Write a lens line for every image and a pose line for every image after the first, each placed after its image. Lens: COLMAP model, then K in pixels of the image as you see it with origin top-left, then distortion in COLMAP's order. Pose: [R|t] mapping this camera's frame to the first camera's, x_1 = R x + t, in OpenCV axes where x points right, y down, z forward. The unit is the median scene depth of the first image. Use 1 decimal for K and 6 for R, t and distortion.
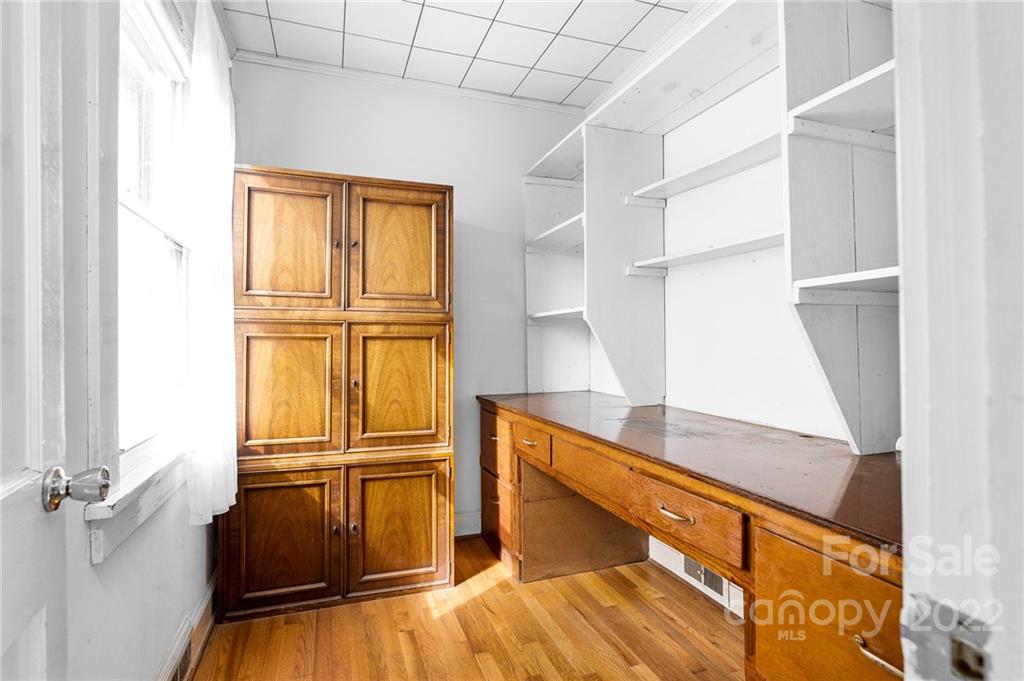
lens RADIAL K [[492.0, 0, 512.5], [0, 492.0, 338.7], [0, 0, 1]] dist [-0.002900, -0.000374]
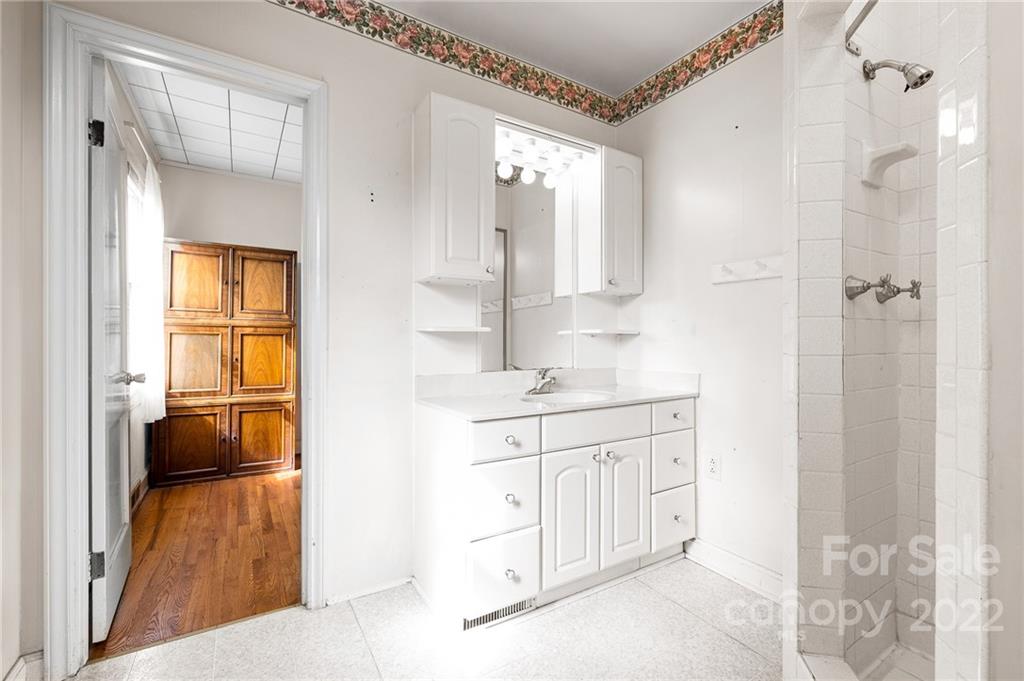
lens RADIAL K [[440.1, 0, 508.6], [0, 440.1, 341.8], [0, 0, 1]] dist [-0.011255, 0.000970]
pose [[0.981556, 0.008621, 0.190982, 0.363316], [-0.008854, 0.999961, 0.000367, 0.016352], [-0.190971, -0.002051, 0.981594, -0.790204]]
